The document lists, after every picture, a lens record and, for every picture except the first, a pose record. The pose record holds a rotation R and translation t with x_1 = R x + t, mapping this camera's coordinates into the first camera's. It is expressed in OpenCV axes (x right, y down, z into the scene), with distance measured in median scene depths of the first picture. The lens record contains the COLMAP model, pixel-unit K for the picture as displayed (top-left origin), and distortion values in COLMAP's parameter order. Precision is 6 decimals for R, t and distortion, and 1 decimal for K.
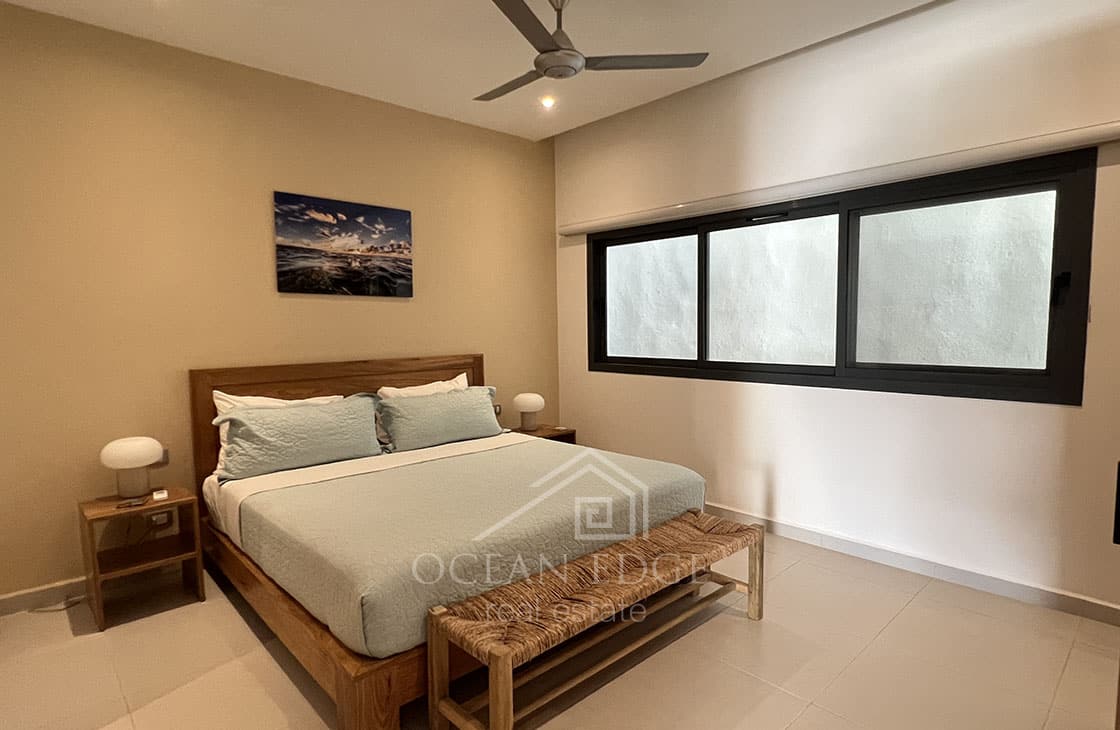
lens RADIAL K [[585.5, 0, 561.4], [0, 585.5, 368.6], [0, 0, 1]] dist [0.002590, 0.000083]
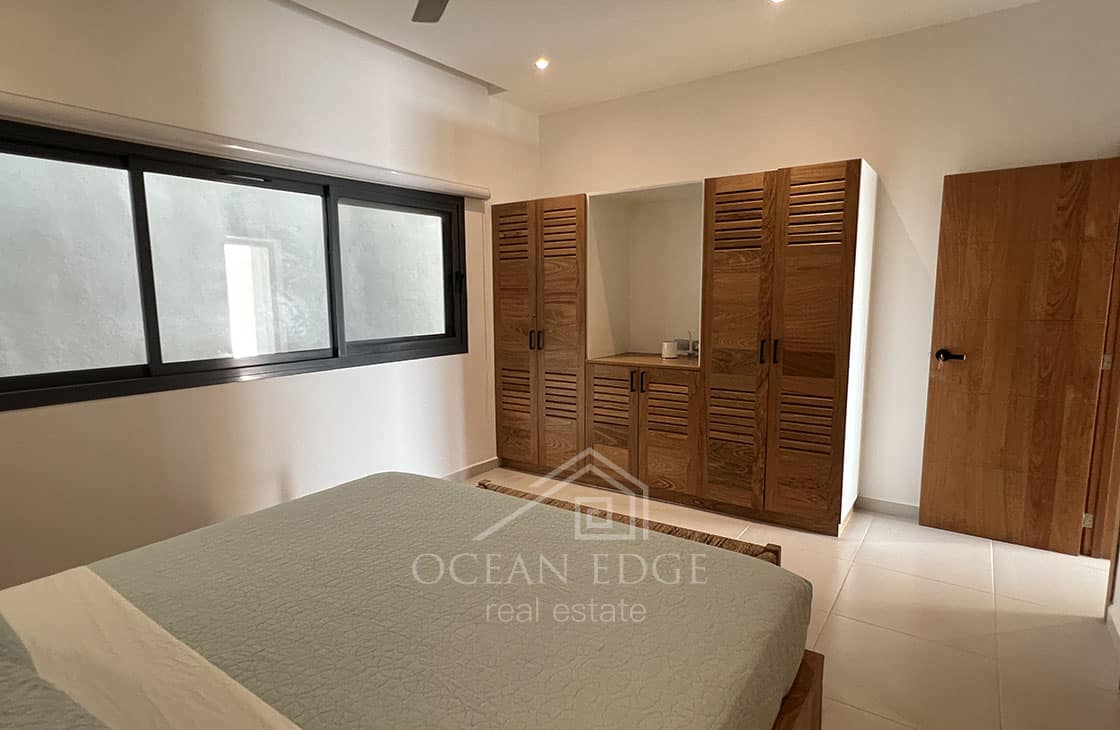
lens RADIAL K [[585.5, 0, 561.4], [0, 585.5, 368.6], [0, 0, 1]] dist [0.002590, 0.000083]
pose [[-0.196663, -0.112440, 0.974003, -0.521073], [0.088060, 0.987362, 0.131762, -0.057616], [-0.976509, 0.111683, -0.184276, 0.688643]]
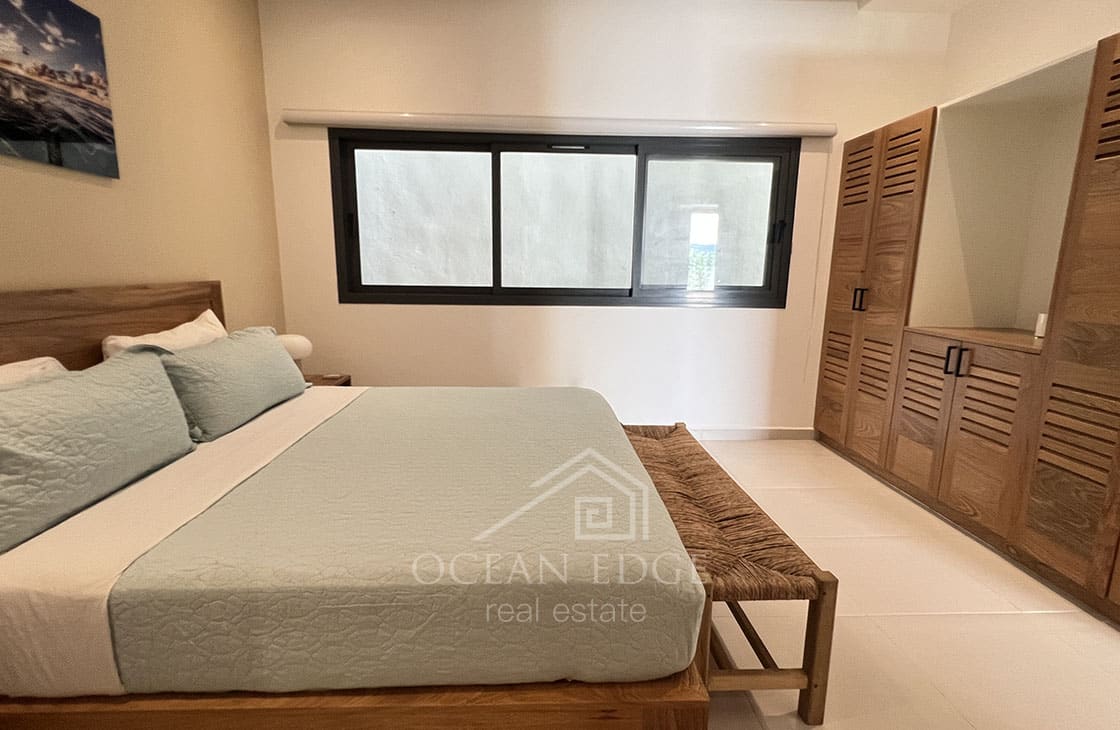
lens RADIAL K [[552.7, 0, 561.0], [0, 552.7, 368.9], [0, 0, 1]] dist [0.000792, 0.000031]
pose [[0.653007, -0.118249, 0.748063, -0.411928], [0.036097, 0.991473, 0.125215, 0.011218], [-0.756491, -0.054764, 0.651707, 0.315105]]
